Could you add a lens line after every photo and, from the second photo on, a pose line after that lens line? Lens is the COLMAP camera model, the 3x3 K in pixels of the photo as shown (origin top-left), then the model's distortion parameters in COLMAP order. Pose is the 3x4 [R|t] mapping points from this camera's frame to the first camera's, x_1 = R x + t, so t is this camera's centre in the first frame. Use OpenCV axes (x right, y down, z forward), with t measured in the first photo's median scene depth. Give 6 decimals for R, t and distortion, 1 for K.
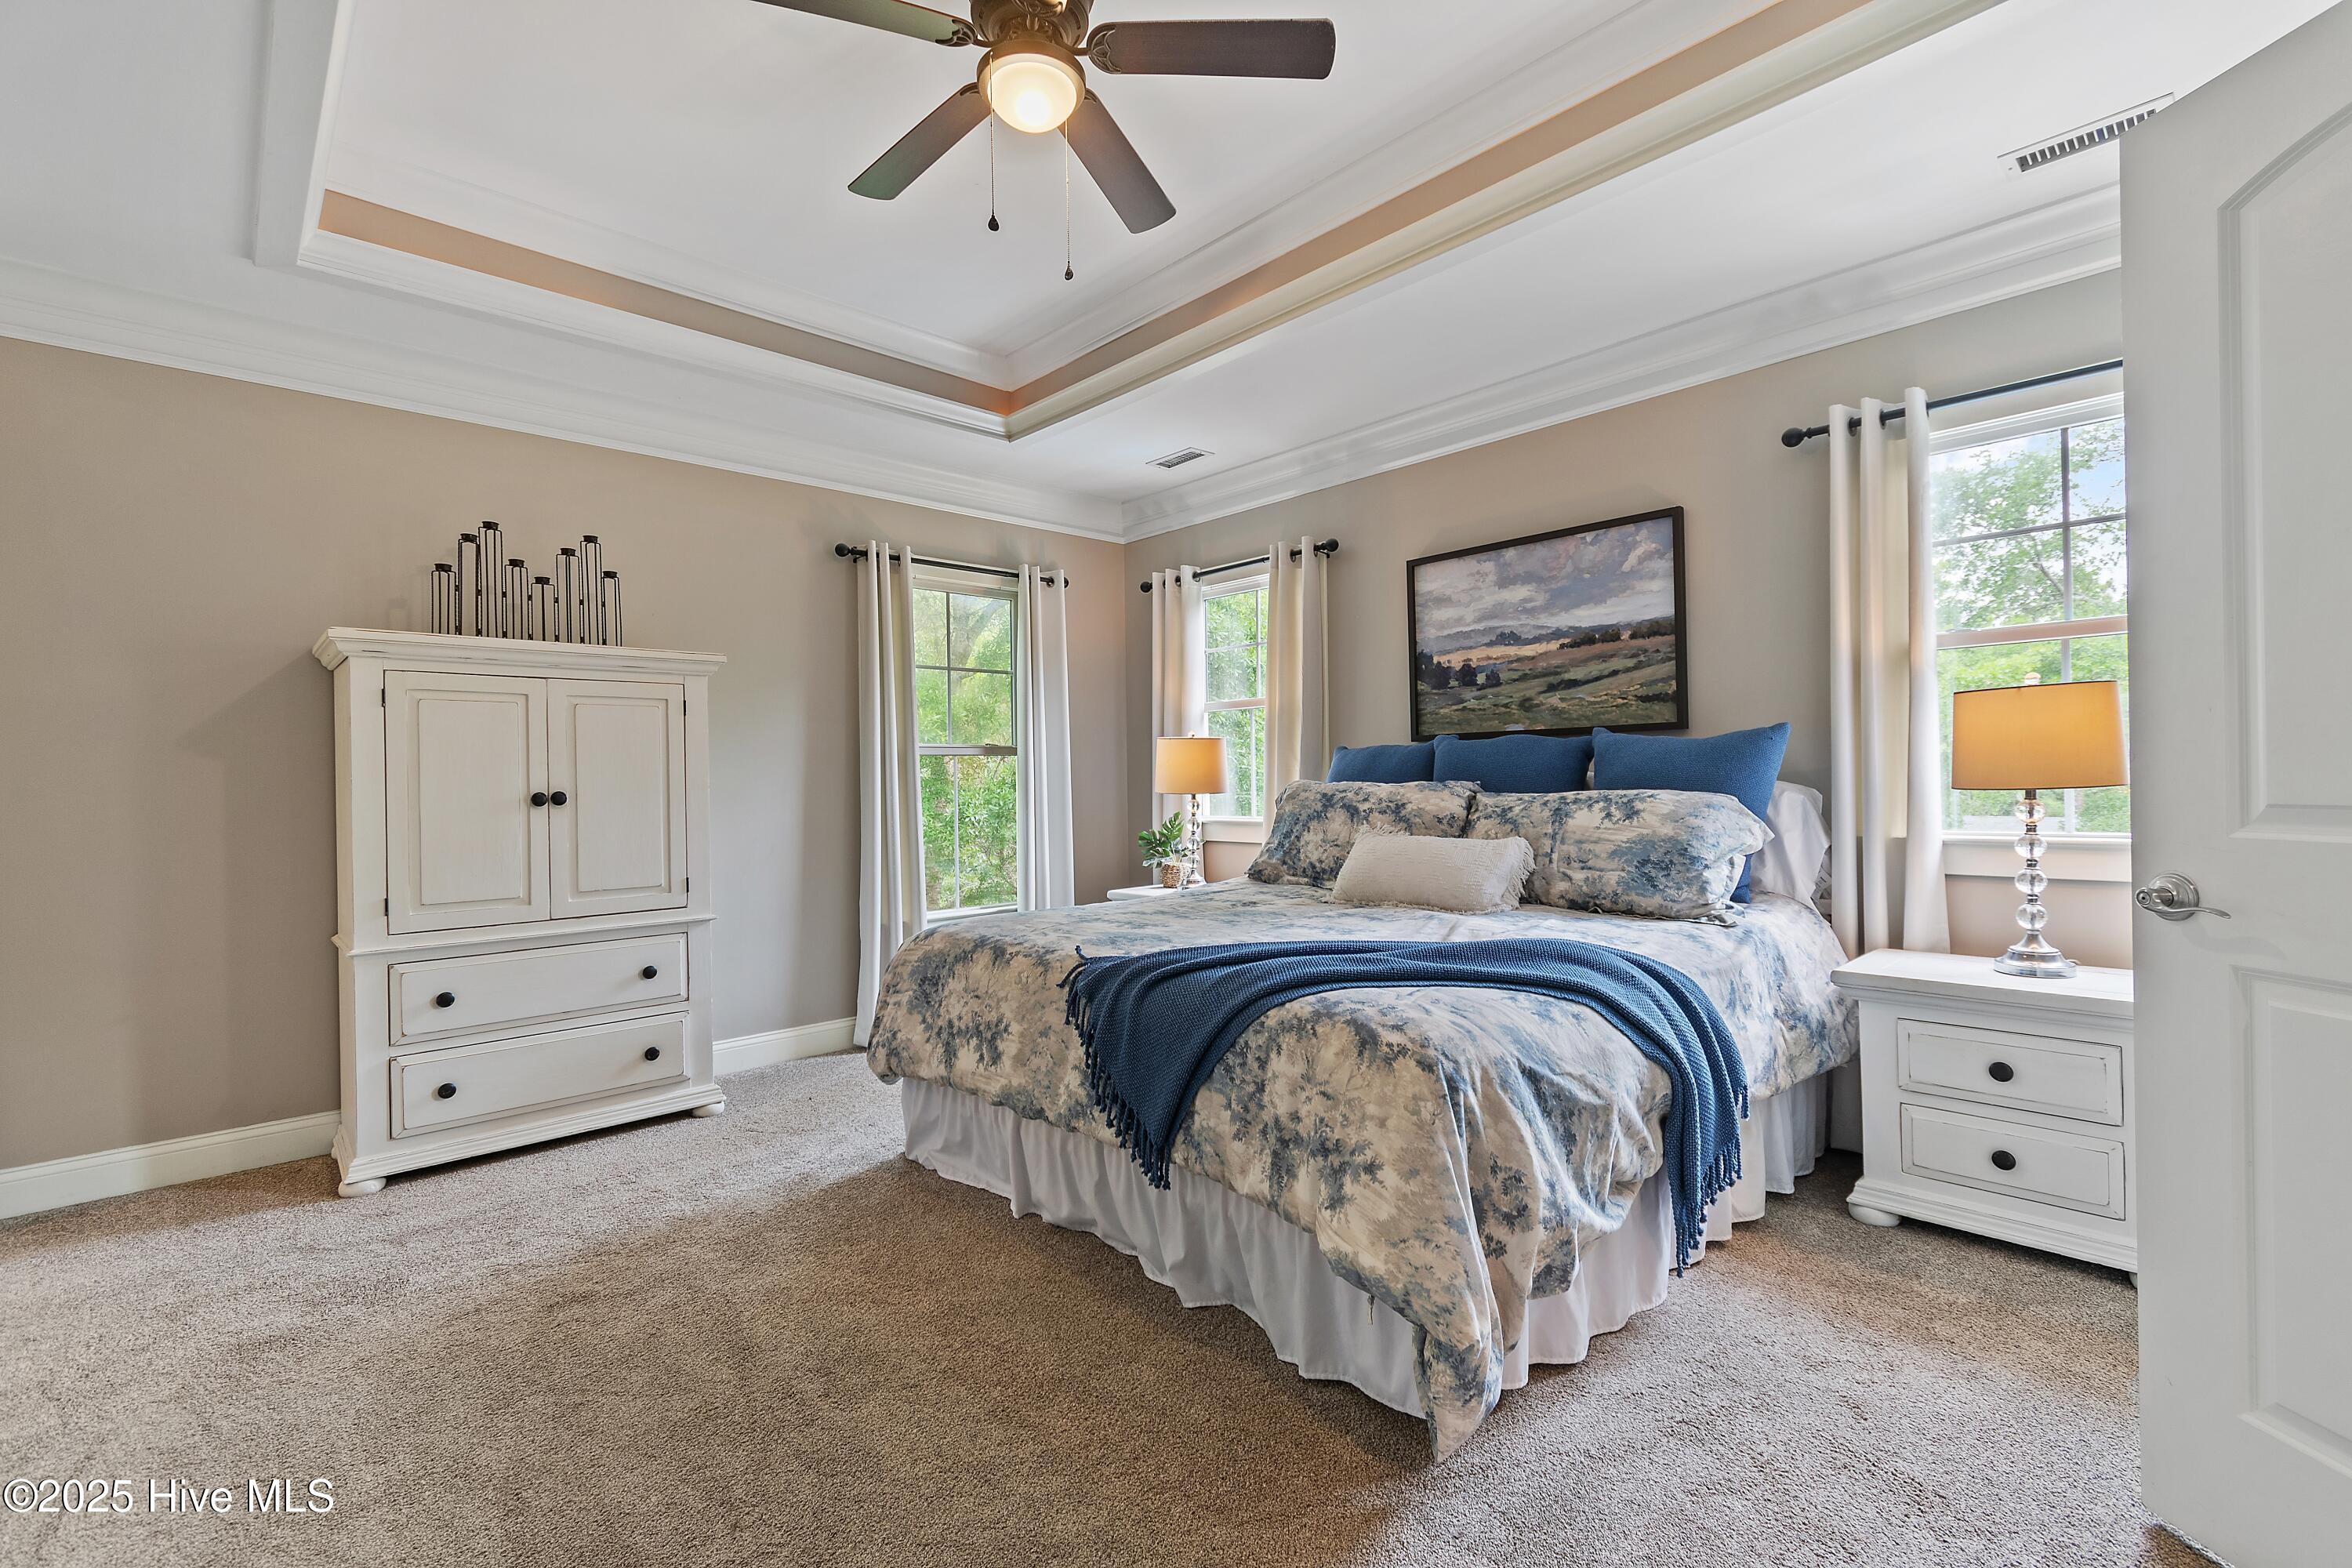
lens RADIAL K [[1023.8, 0, 1177.2], [0, 1023.8, 776.7], [0, 0, 1]] dist [0.007254, -0.000178]
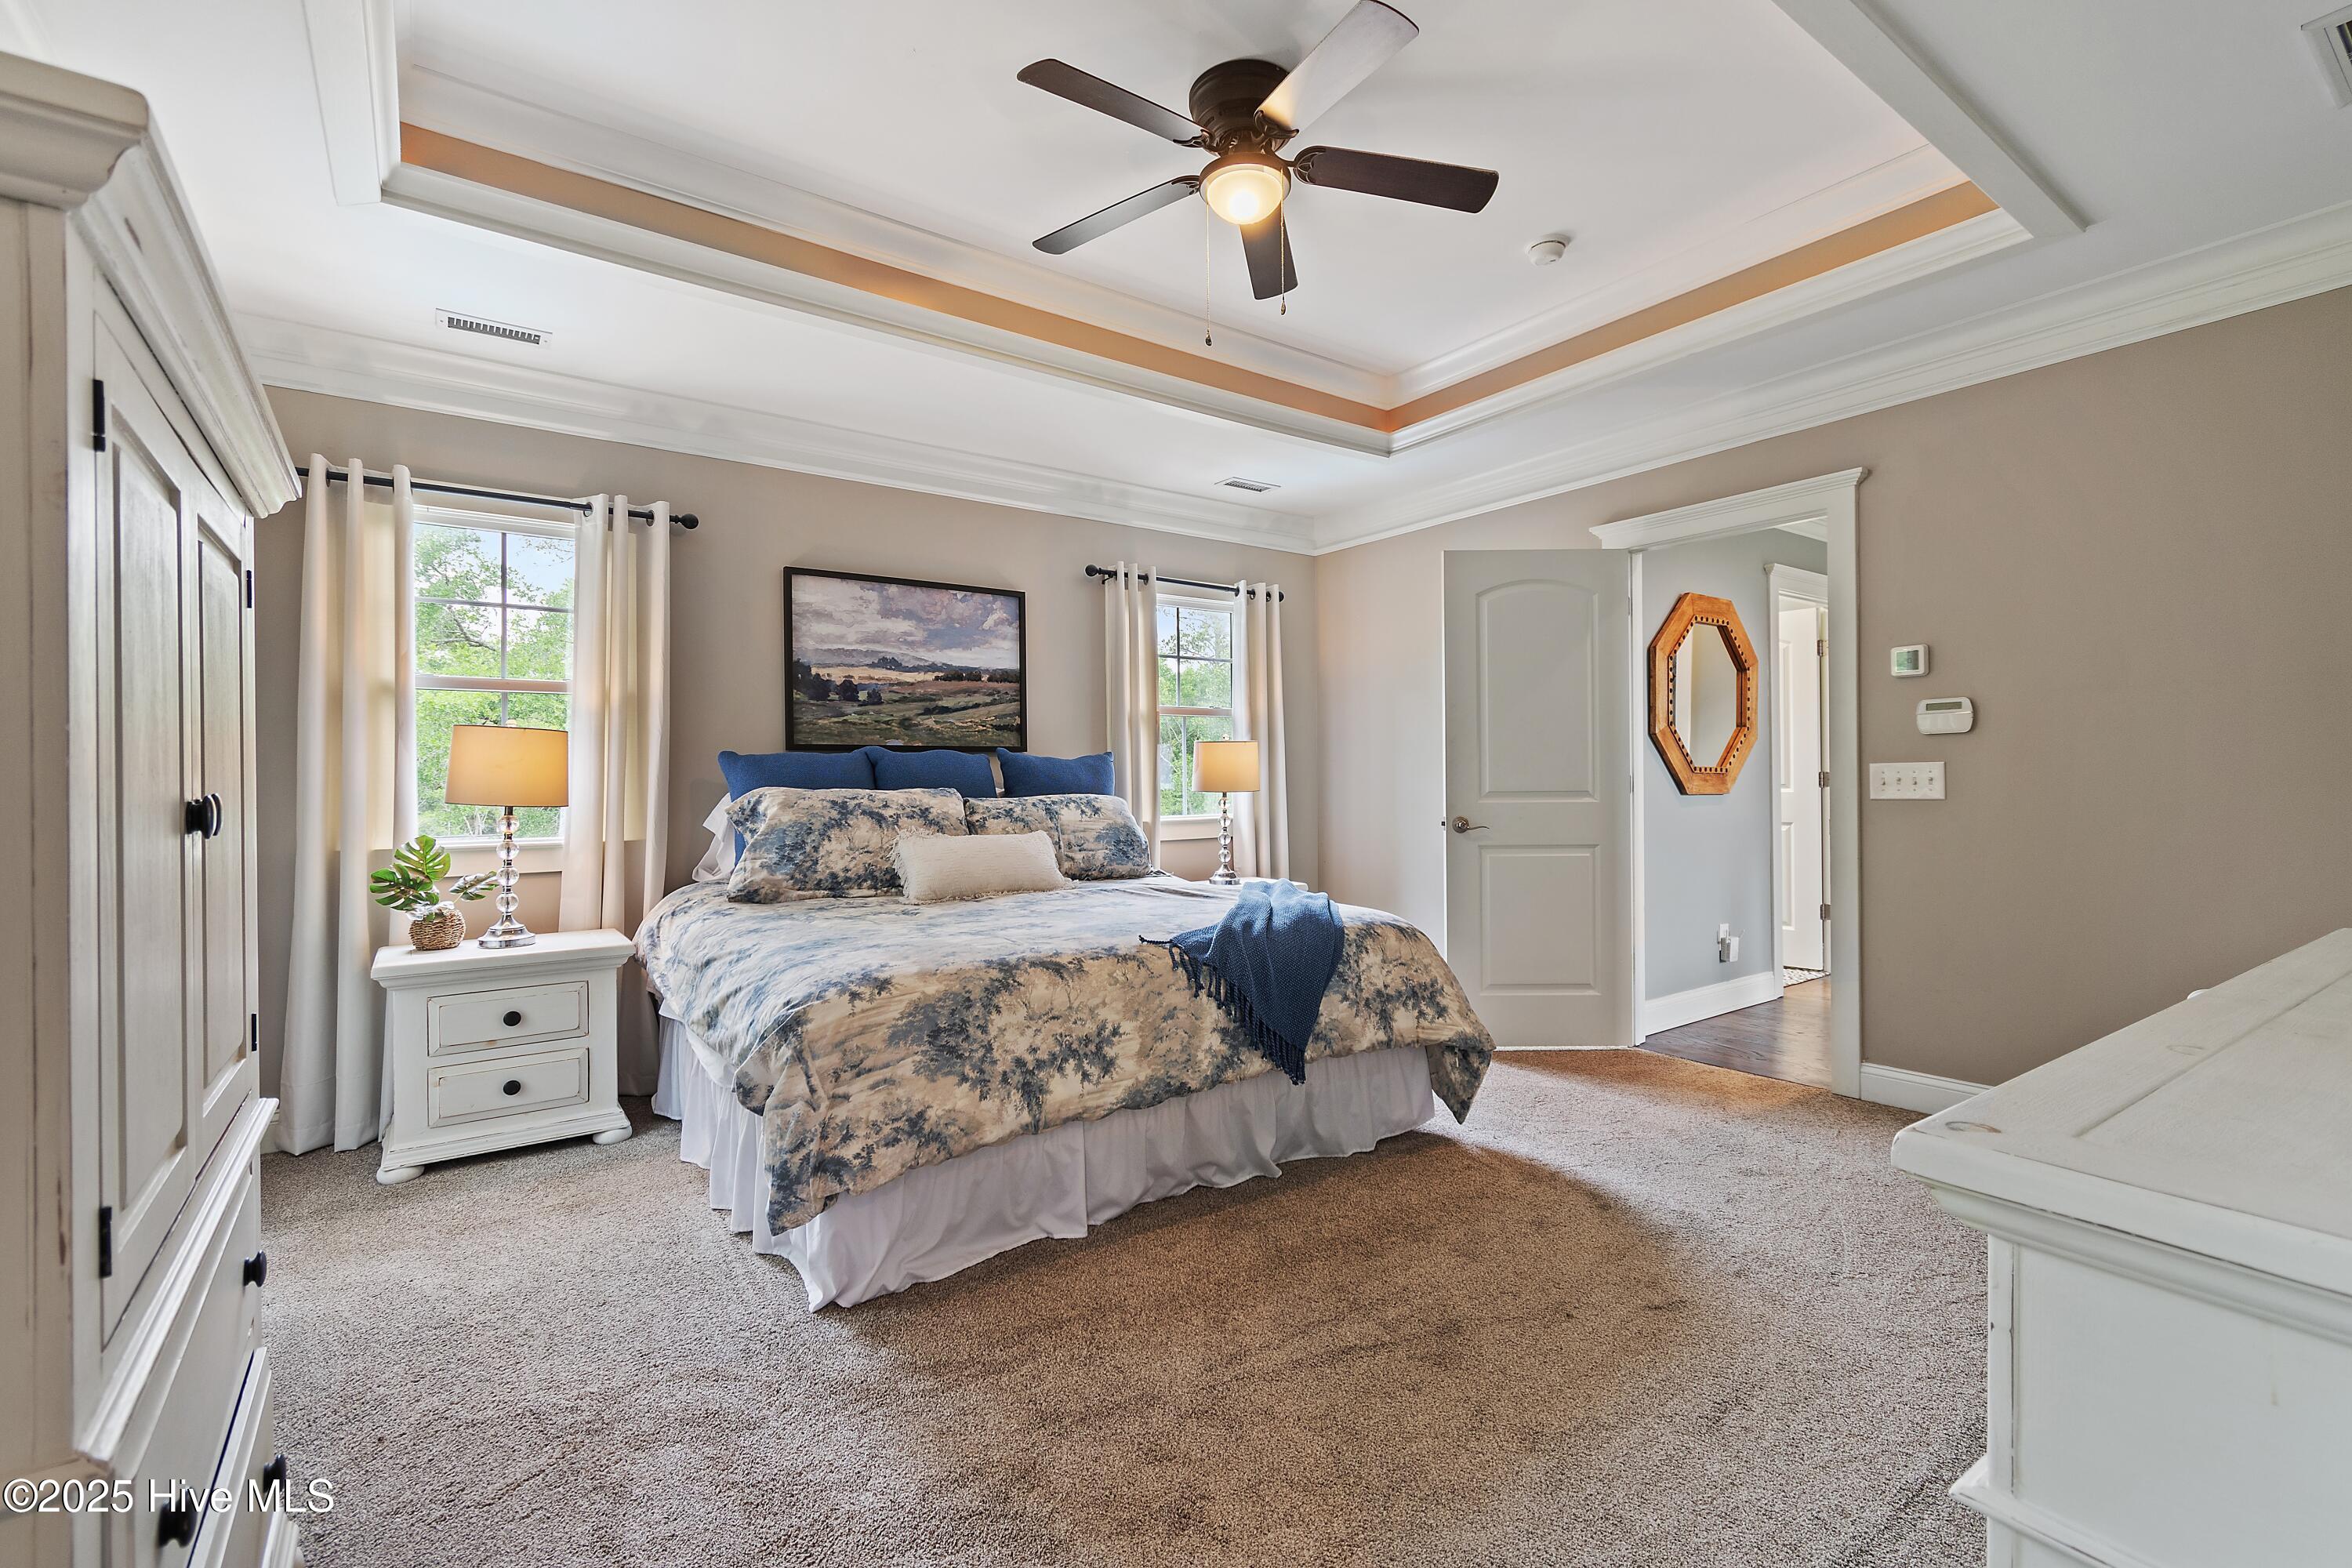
lens RADIAL K [[1023.8, 0, 1177.4], [0, 1023.8, 777.8], [0, 0, 1]] dist [0.007254, -0.000178]
pose [[0.132771, 0.017843, 0.990986, -0.803789], [0.004127, 0.999819, -0.018555, 0.014395], [-0.991138, 0.006553, 0.132674, 0.571373]]
